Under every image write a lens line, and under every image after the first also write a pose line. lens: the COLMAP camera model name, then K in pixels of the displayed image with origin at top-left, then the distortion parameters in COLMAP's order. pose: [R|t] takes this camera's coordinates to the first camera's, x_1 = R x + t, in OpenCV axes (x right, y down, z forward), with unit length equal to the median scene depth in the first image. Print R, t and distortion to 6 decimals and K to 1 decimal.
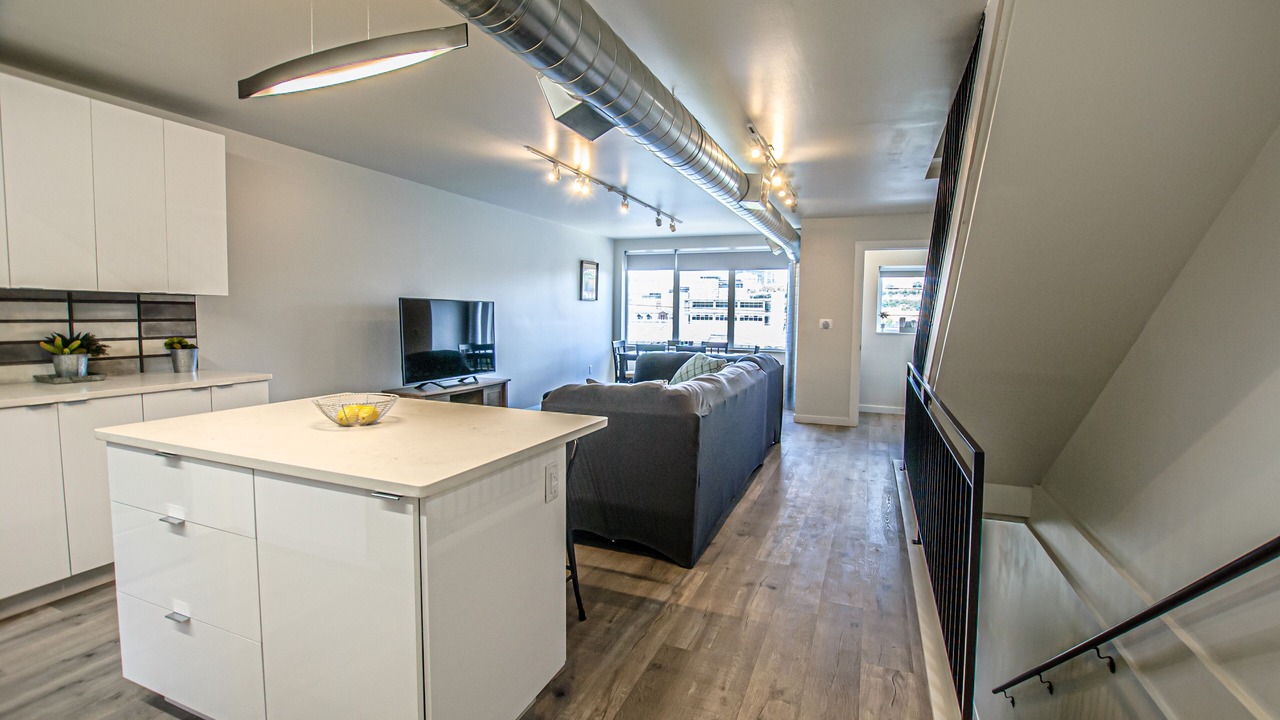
lens RADIAL K [[568.1, 0, 651.1], [0, 568.1, 352.0], [0, 0, 1]] dist [-0.003909, 0.000004]
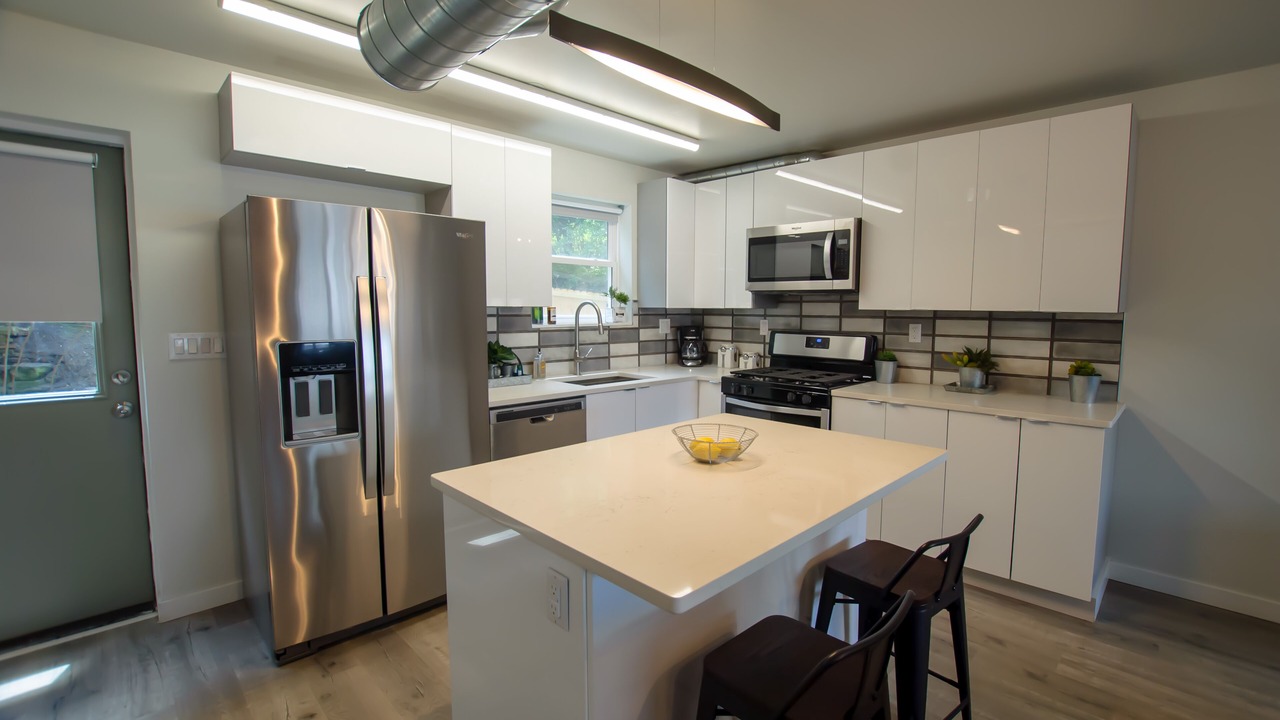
lens RADIAL K [[568.1, 0, 651.1], [0, 568.1, 352.0], [0, 0, 1]] dist [-0.003909, 0.000004]
pose [[-0.391356, 0.070128, -0.917563, 0.229602], [-0.065150, 0.992479, 0.103641, -0.091197], [0.917930, 0.100340, -0.383844, 0.760498]]
